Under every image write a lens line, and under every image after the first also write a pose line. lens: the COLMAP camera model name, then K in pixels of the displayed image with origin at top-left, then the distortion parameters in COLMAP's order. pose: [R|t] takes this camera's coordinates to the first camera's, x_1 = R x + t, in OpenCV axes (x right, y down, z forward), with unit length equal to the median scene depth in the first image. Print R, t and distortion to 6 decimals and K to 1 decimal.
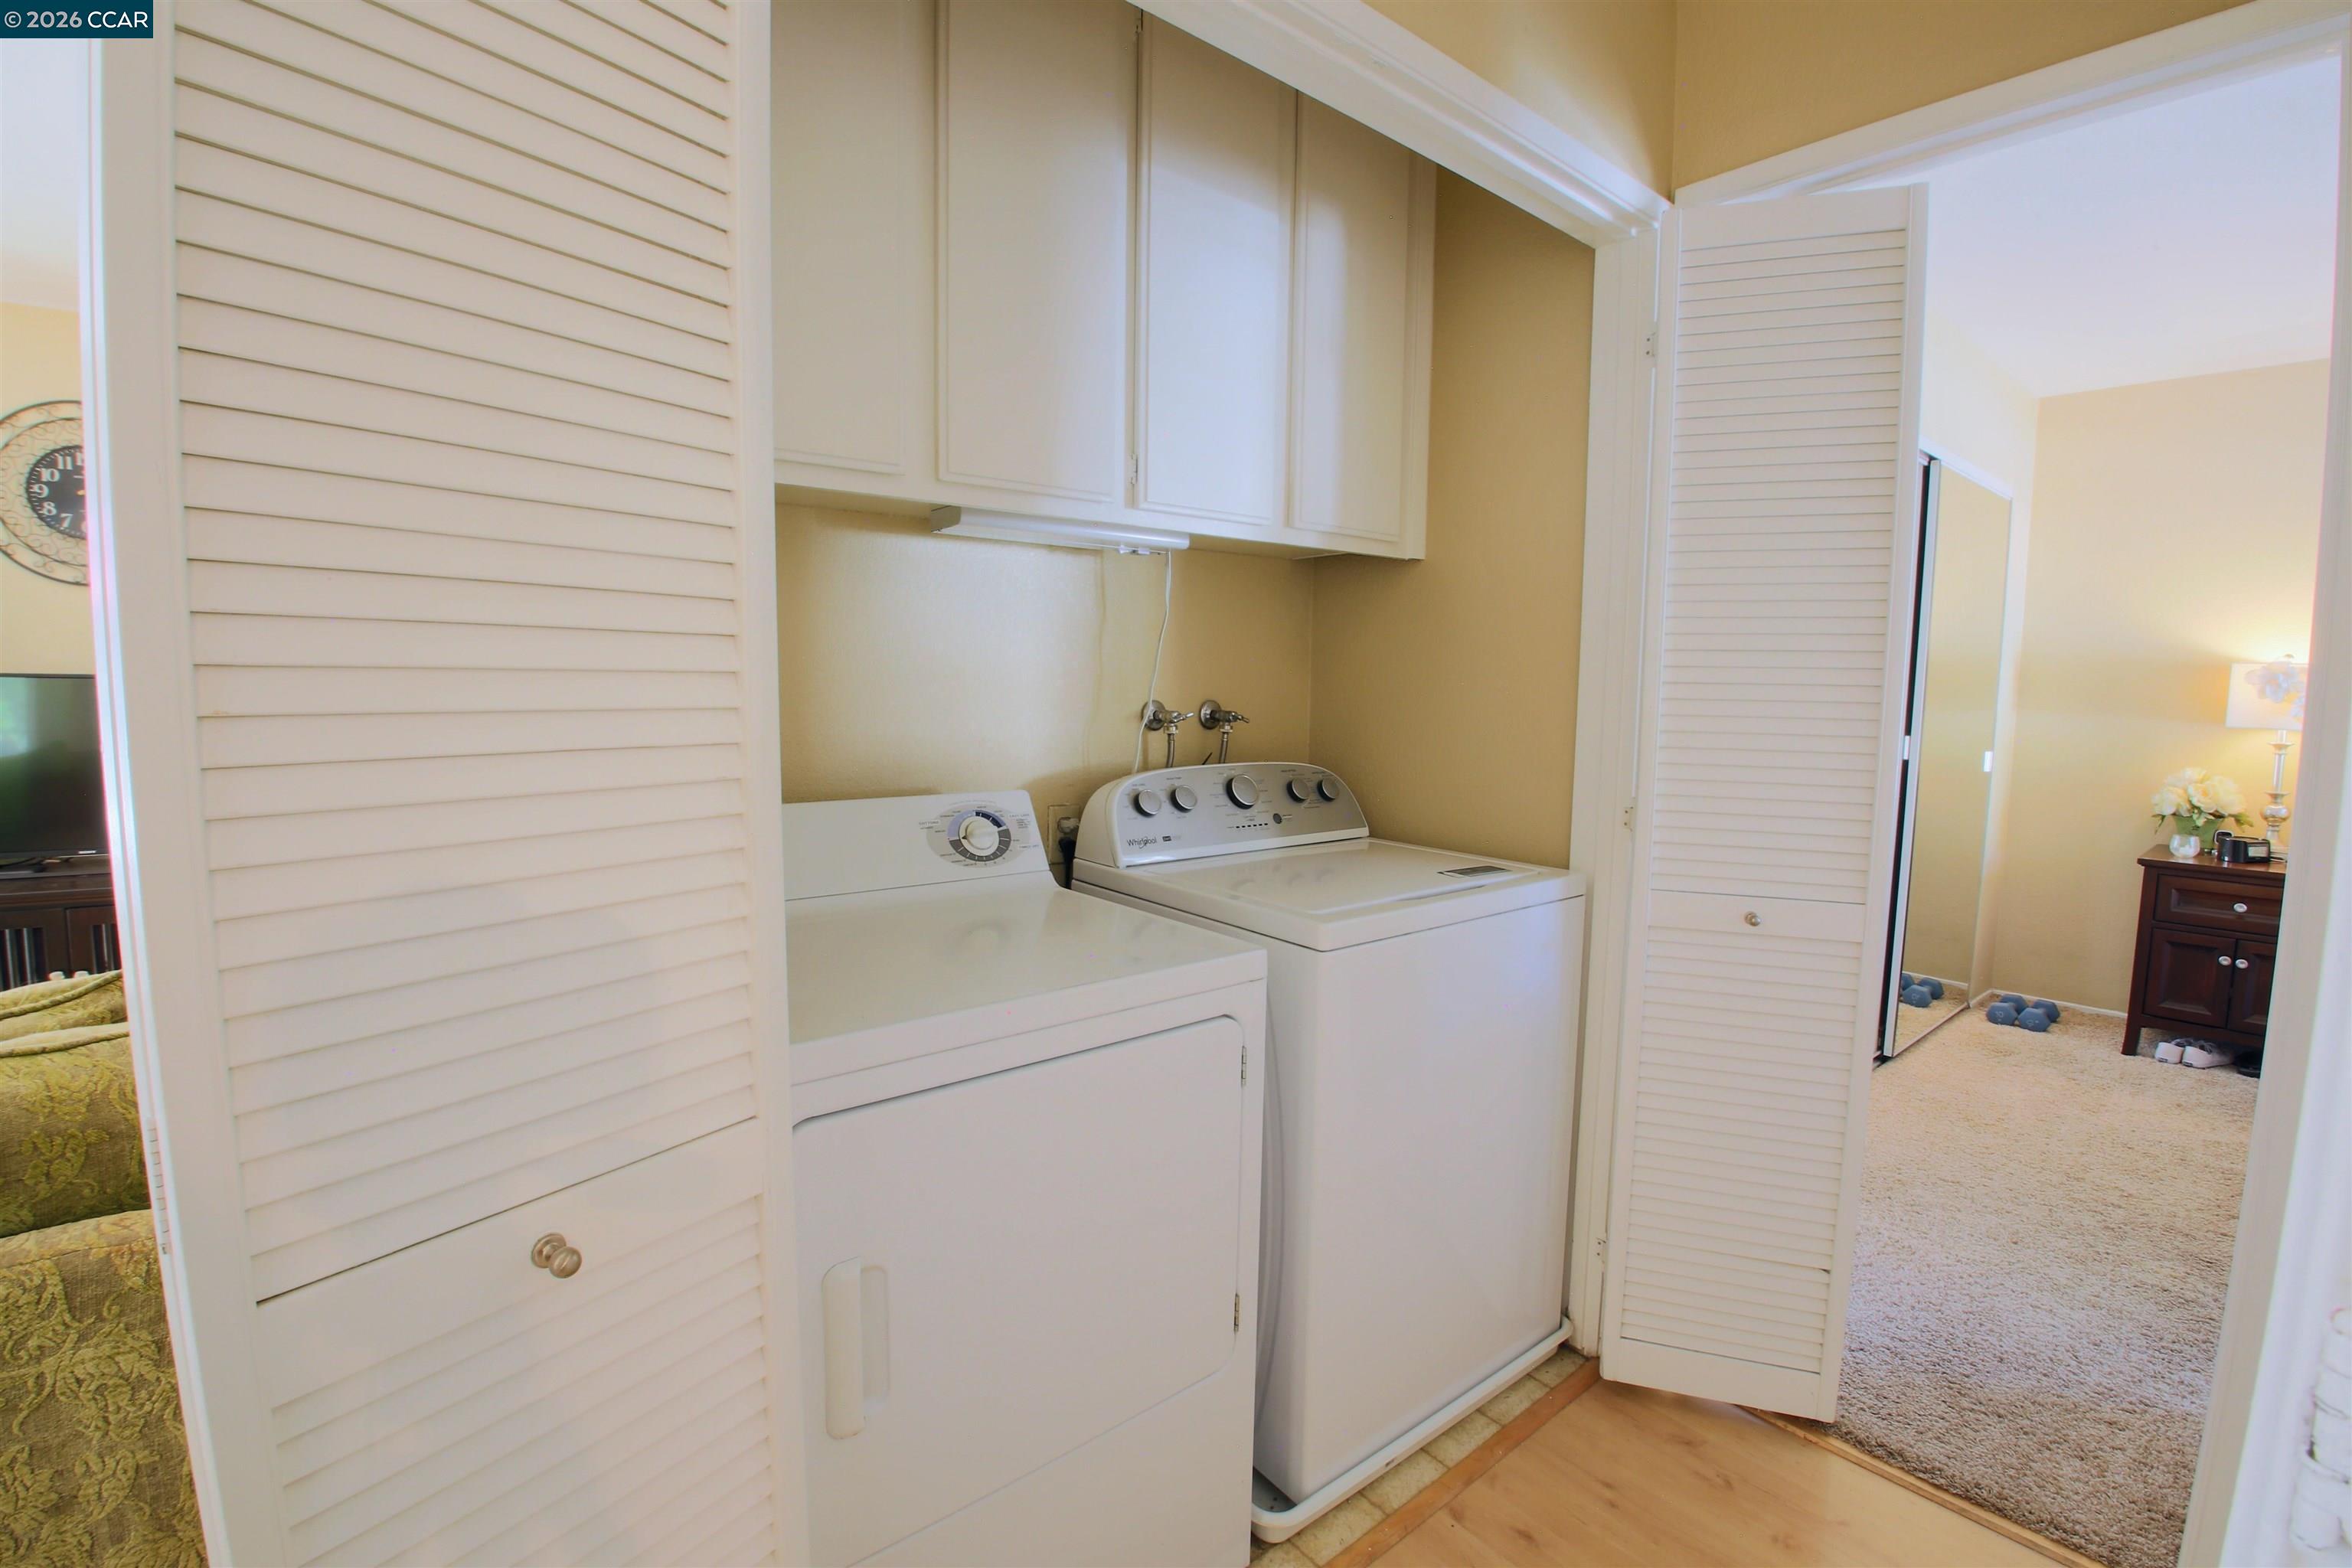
lens RADIAL K [[1024.4, 0, 1188.9], [0, 1024.4, 780.4], [0, 0, 1]] dist [-0.039489, -0.000903]
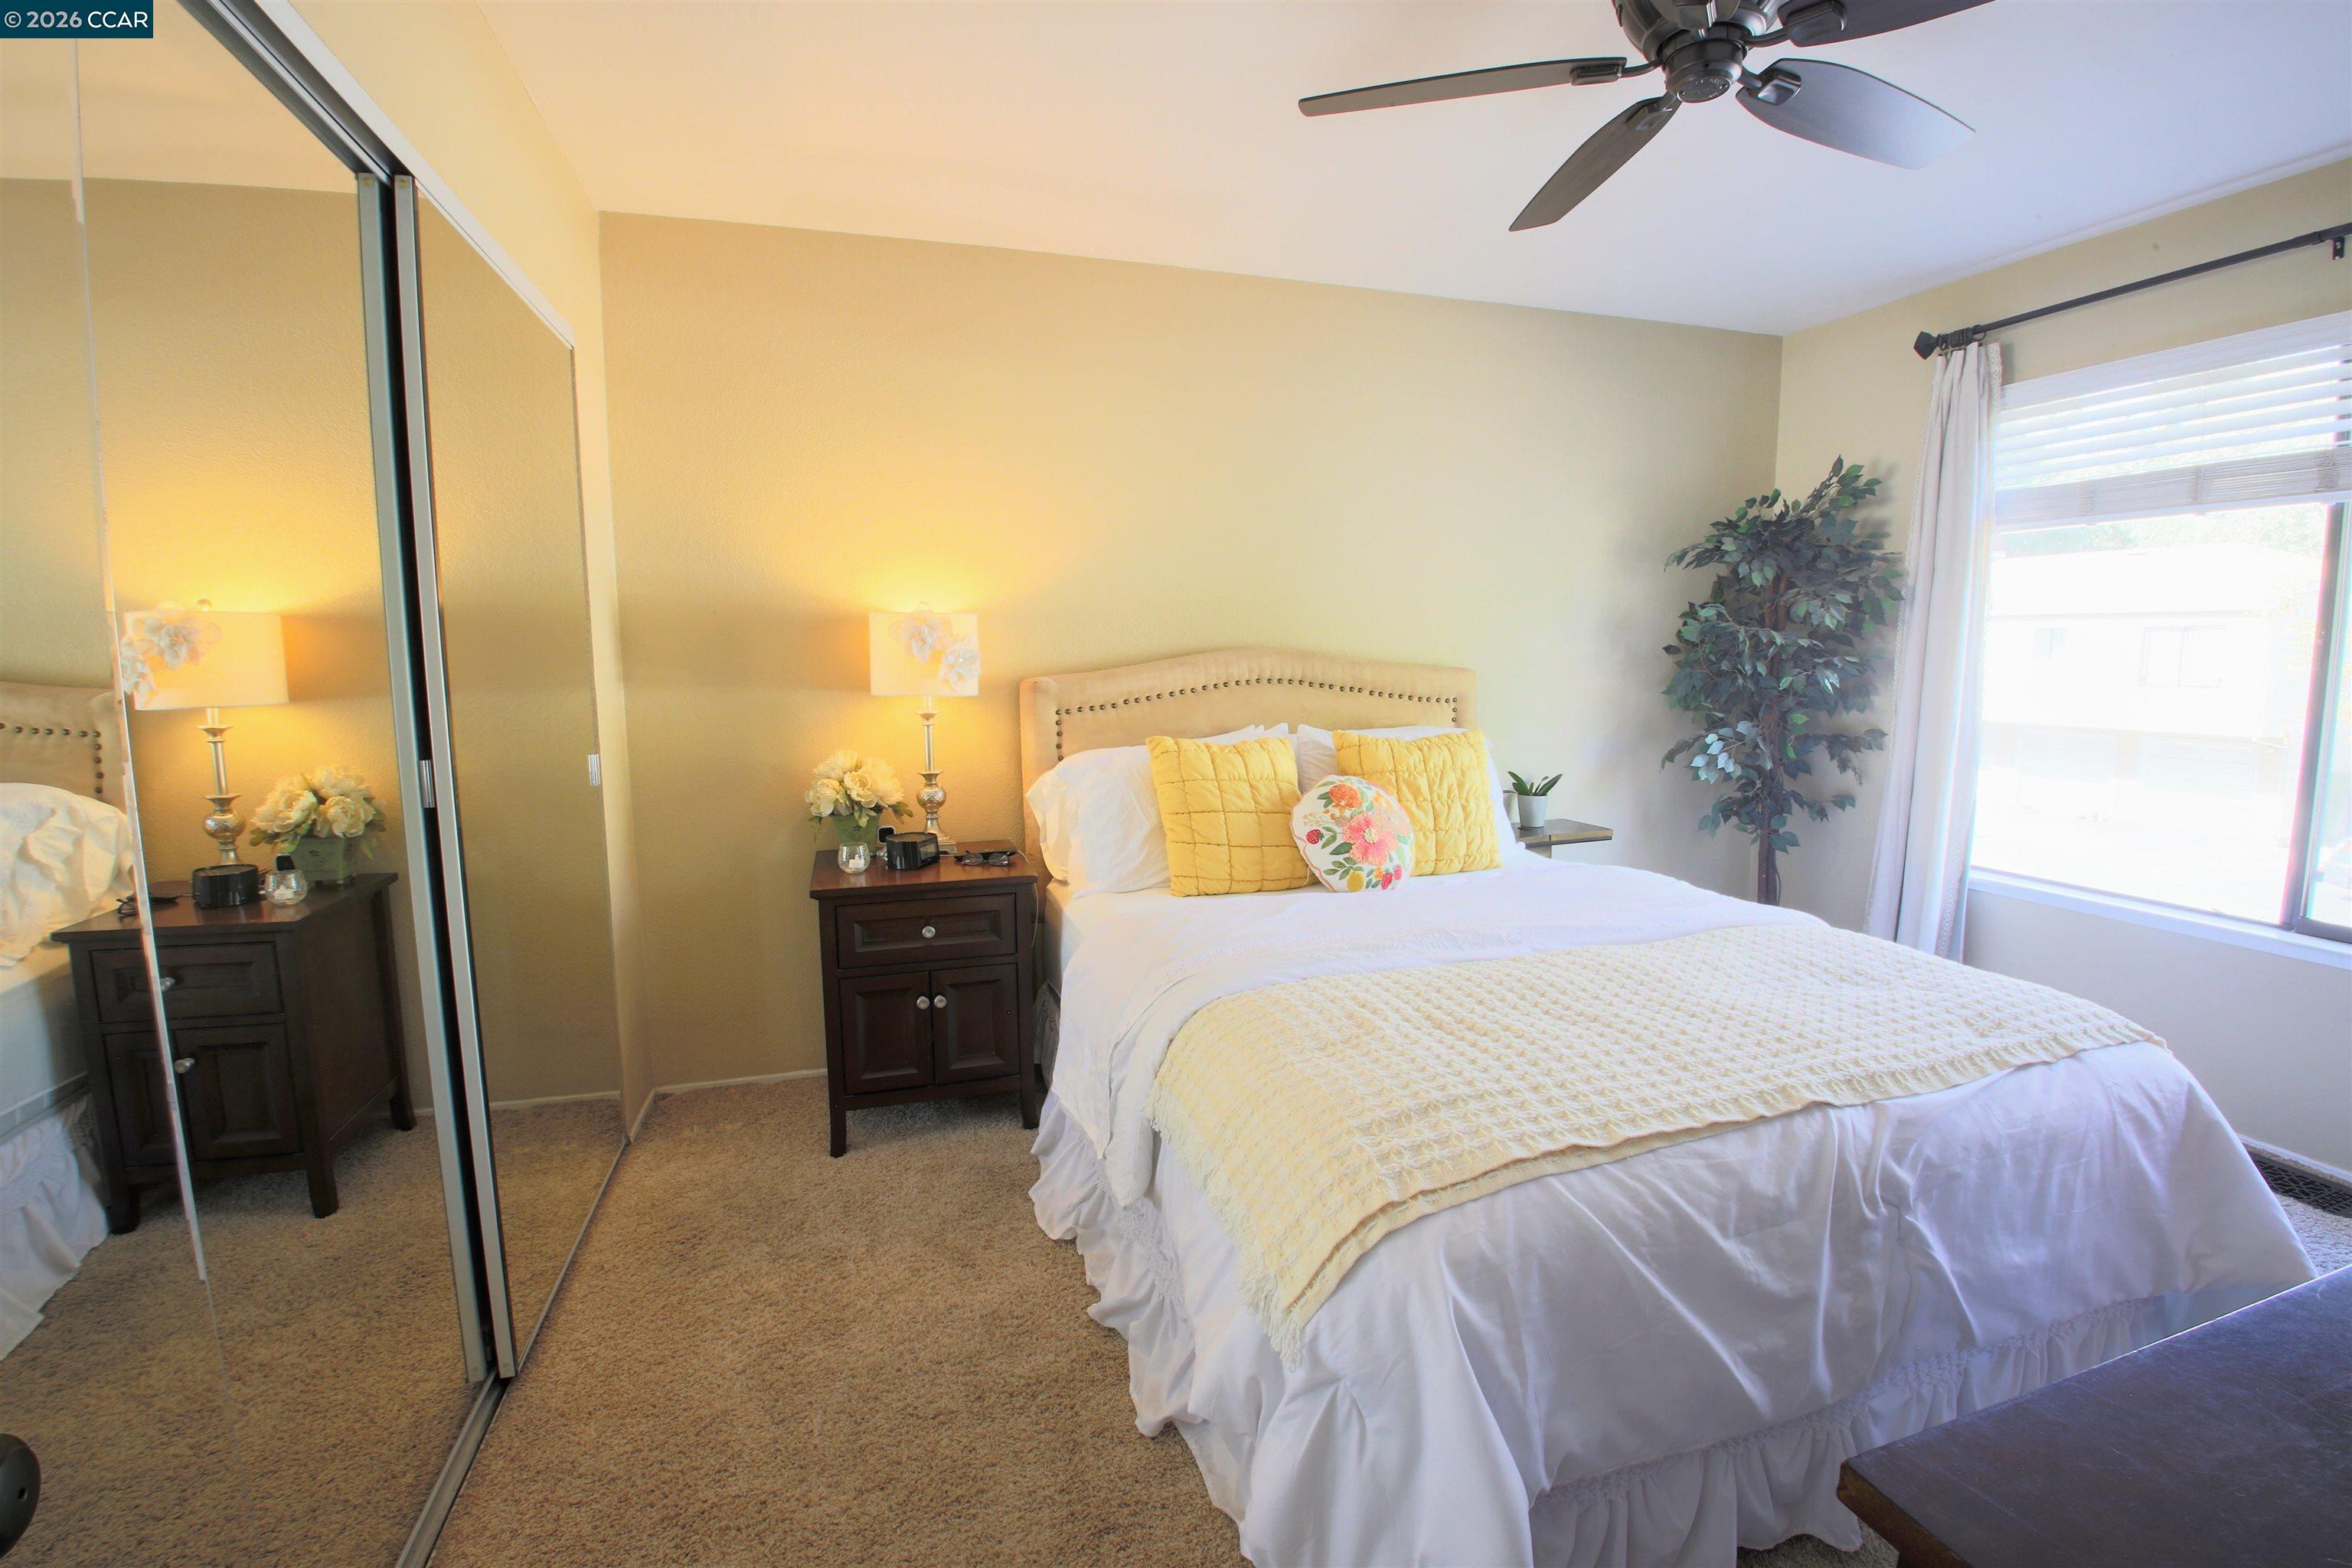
lens RADIAL K [[1024.4, 0, 1171.5], [0, 1024.4, 777.9], [0, 0, 1]] dist [-0.039489, -0.000903]
pose [[0.374237, -0.128000, 0.918457, 0.396170], [0.098426, 0.990316, 0.097909, -0.046078], [-0.922095, 0.053758, 0.383212, 0.472978]]
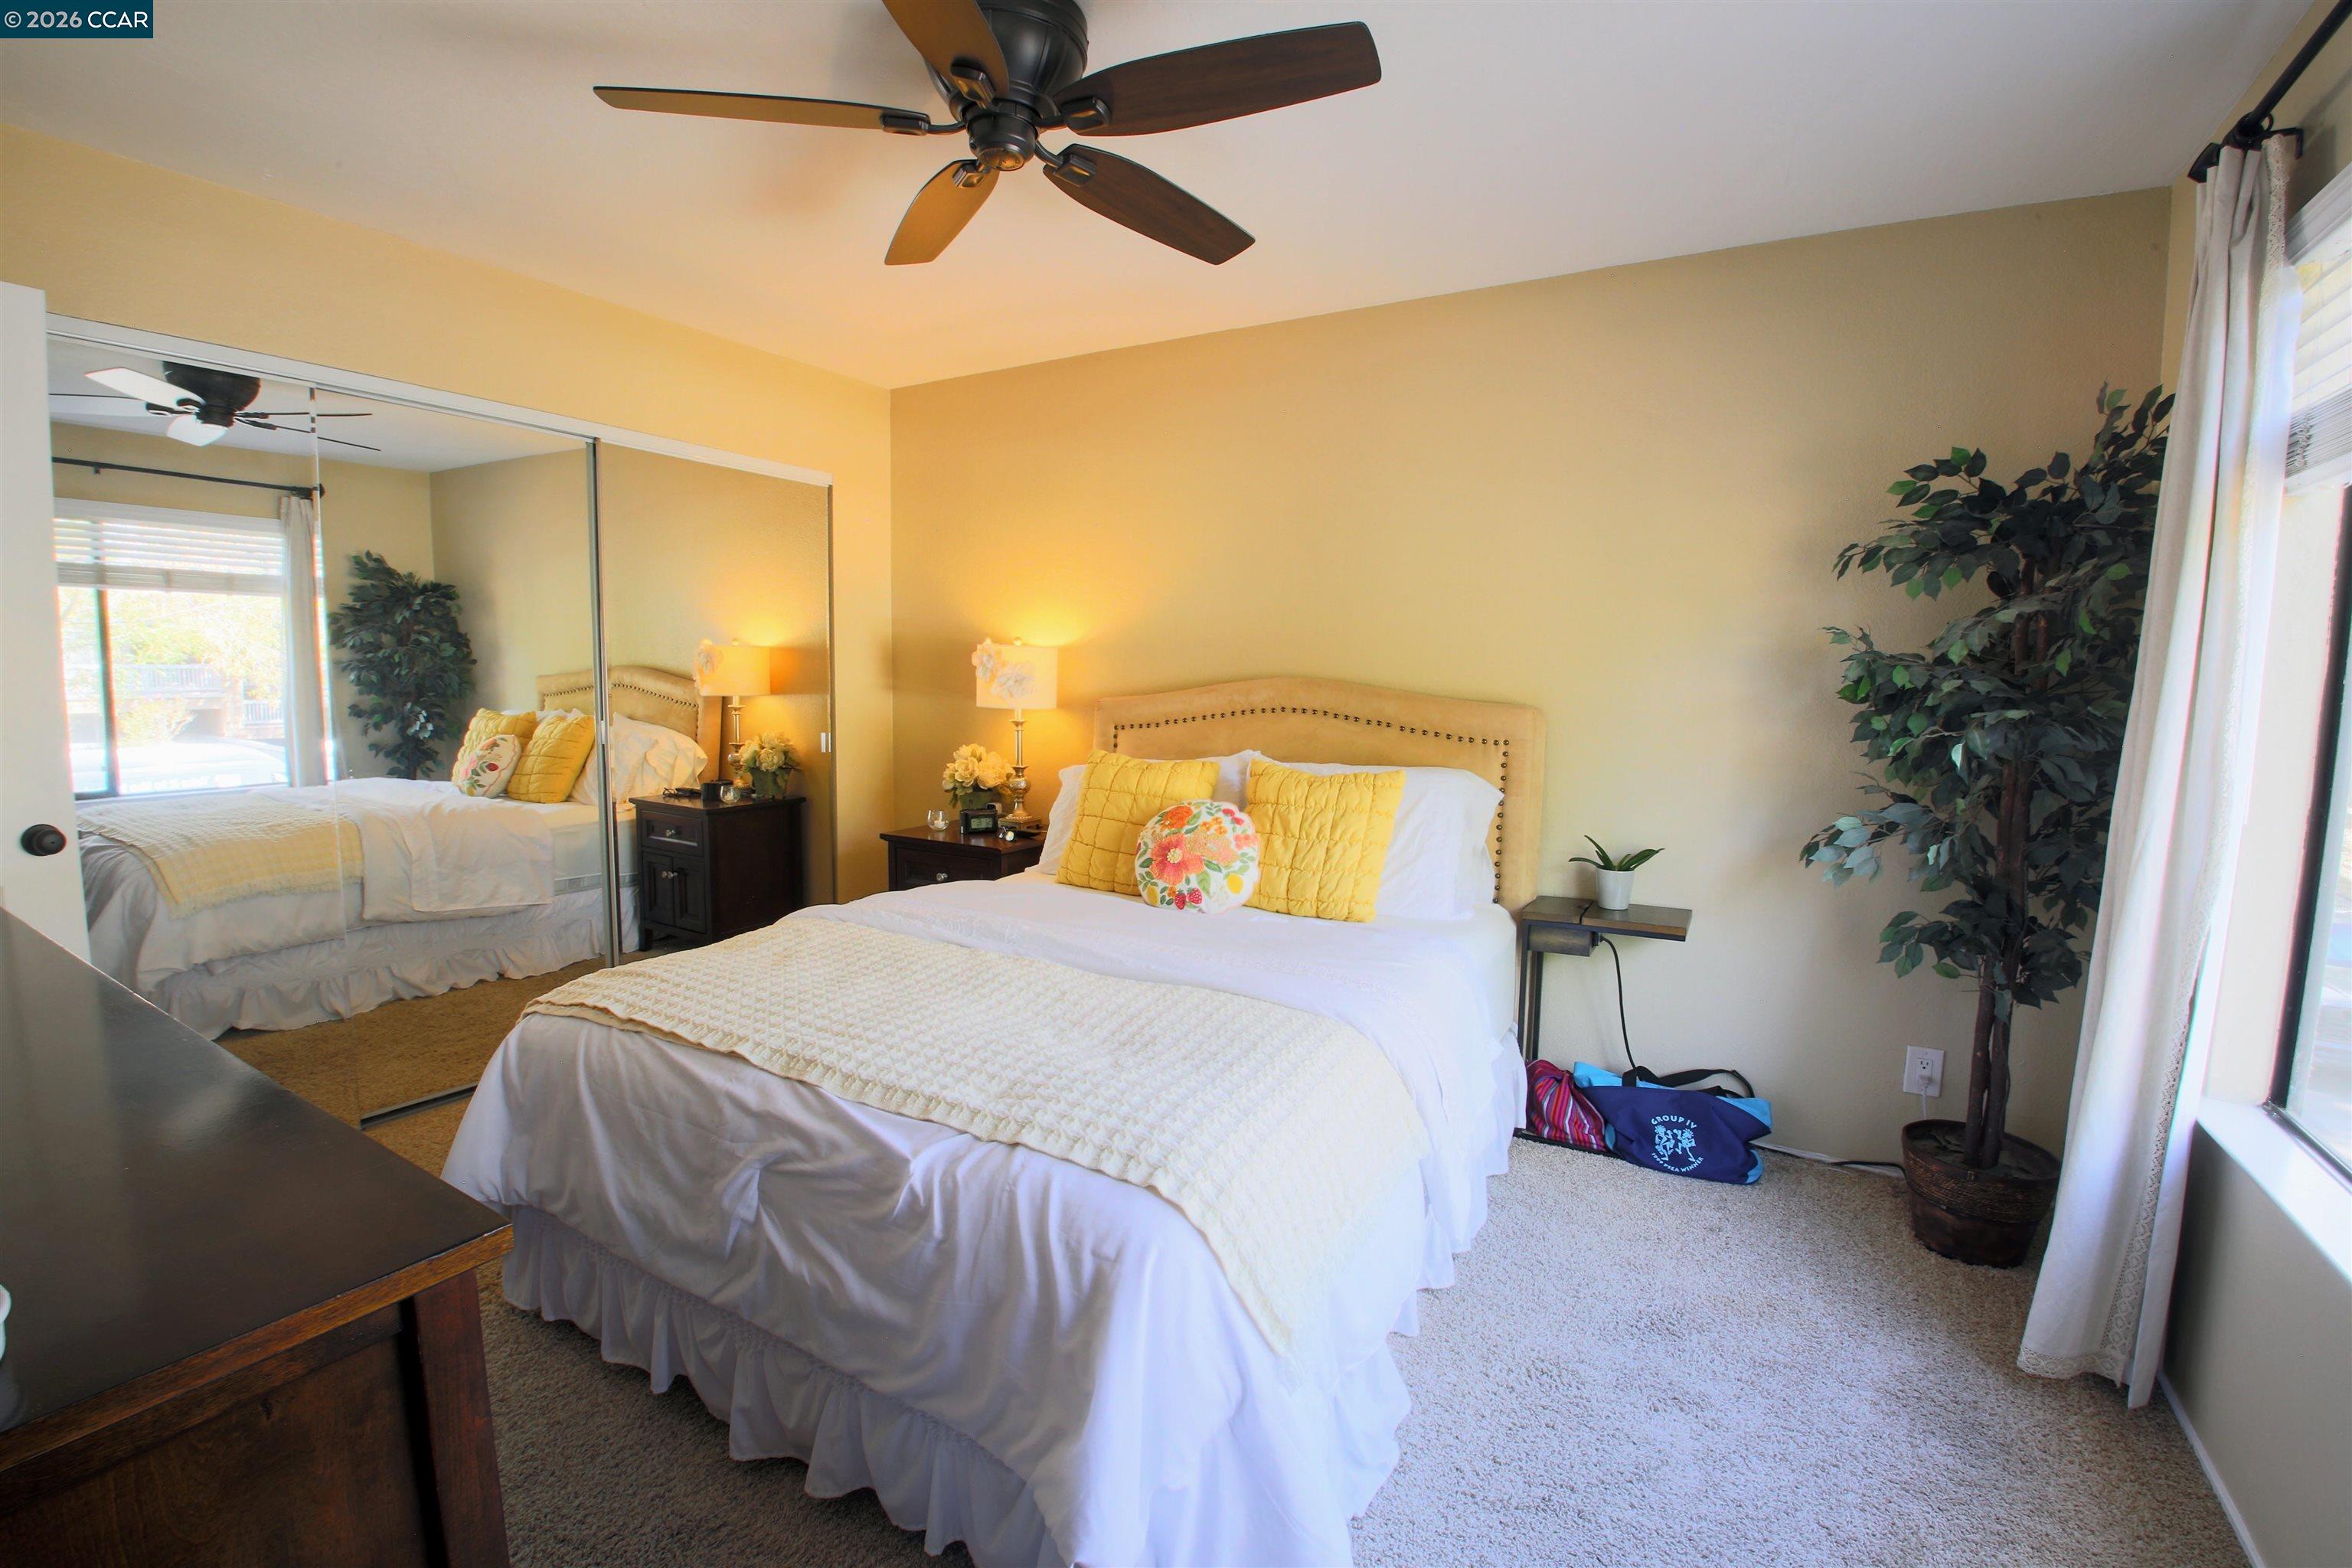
lens RADIAL K [[1024.4, 0, 1162.0], [0, 1024.4, 773.9], [0, 0, 1]] dist [-0.039489, -0.000903]
pose [[0.936228, -0.031079, 0.350016, 1.140685], [0.028497, 0.999515, 0.012527, 0.047008], [-0.350236, -0.001754, 0.936660, -0.477474]]
